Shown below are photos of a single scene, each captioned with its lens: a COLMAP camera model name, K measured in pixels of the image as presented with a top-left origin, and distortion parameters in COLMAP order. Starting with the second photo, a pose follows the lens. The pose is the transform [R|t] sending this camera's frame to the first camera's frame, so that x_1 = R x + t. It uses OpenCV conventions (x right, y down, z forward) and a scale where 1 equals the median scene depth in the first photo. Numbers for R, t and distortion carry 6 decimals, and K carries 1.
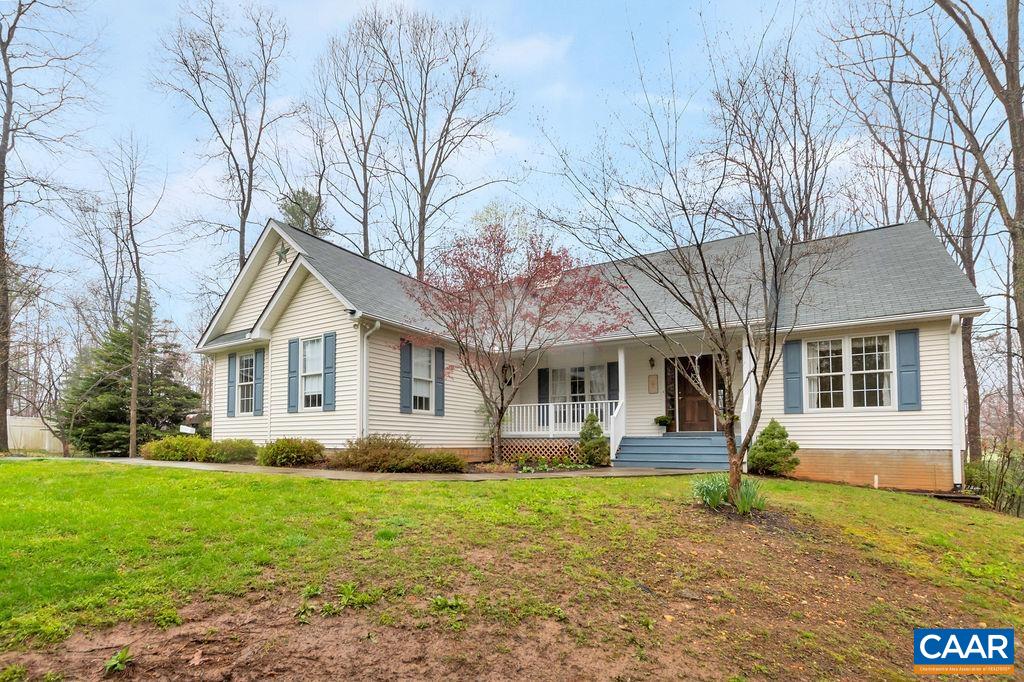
lens RADIAL K [[455.4, 0, 512.3], [0, 455.4, 349.3], [0, 0, 1]] dist [0.004680, 0.000449]
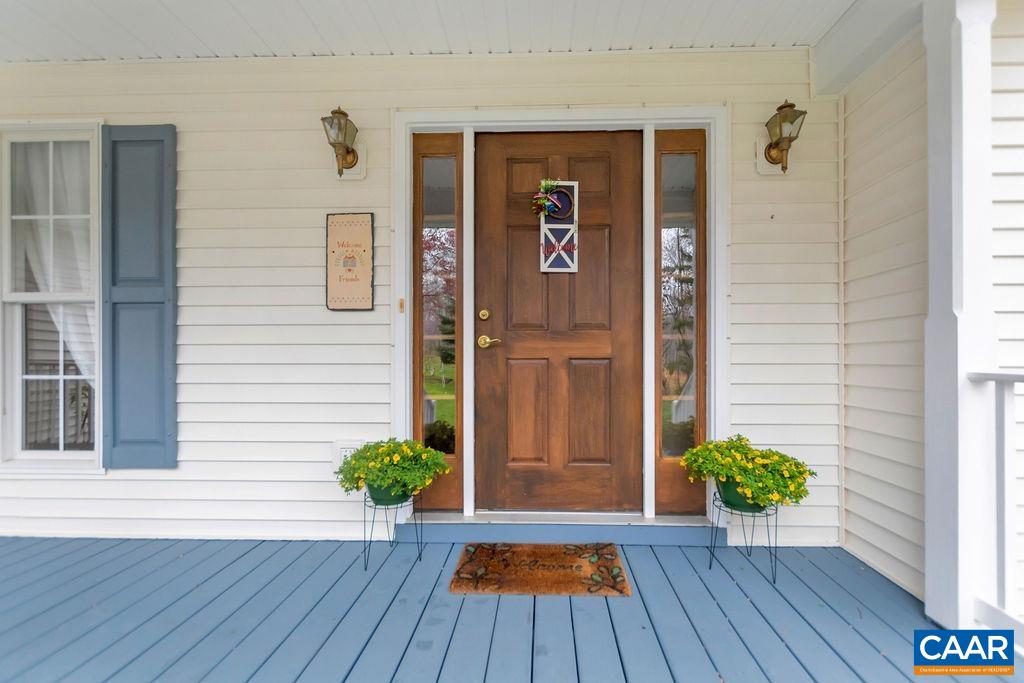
lens RADIAL K [[455.4, 0, 512.3], [0, 455.4, 349.8], [0, 0, 1]] dist [0.004680, 0.000449]
pose [[0.896812, 0.009142, 0.442317, 0.348980], [-0.093181, 0.981262, 0.168648, 0.091303], [-0.432487, -0.192461, 0.880859, 0.988646]]
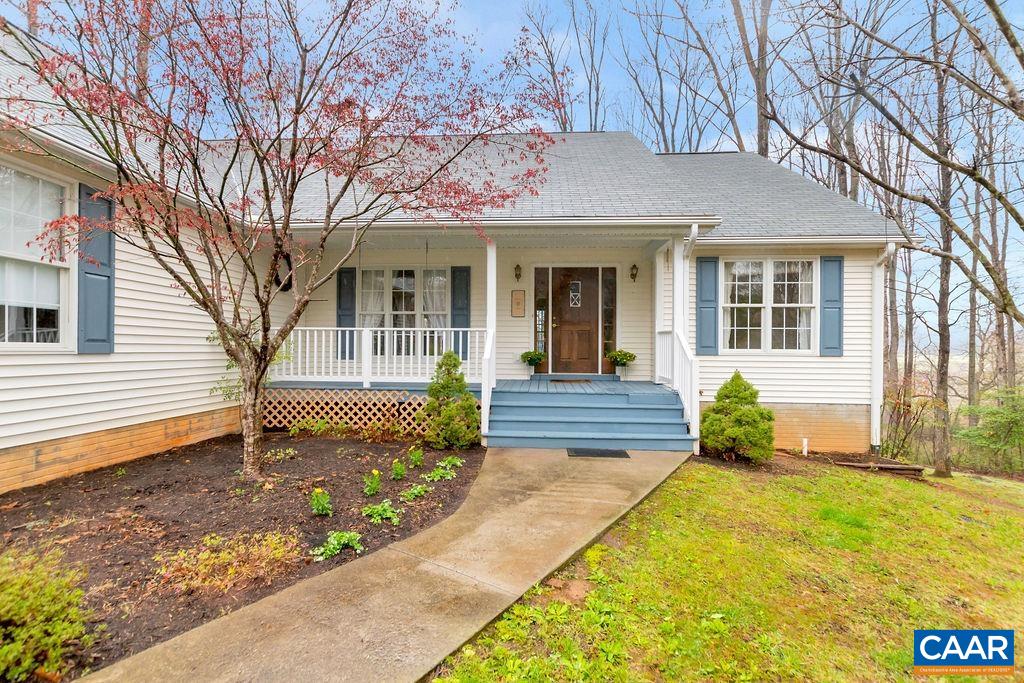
lens RADIAL K [[455.4, 0, 512.3], [0, 455.4, 349.8], [0, 0, 1]] dist [0.004680, 0.000449]
pose [[0.898402, 0.011864, 0.439013, -0.002109], [-0.096561, 0.980510, 0.171105, 0.034713], [-0.428426, -0.196112, 0.882038, 0.479833]]
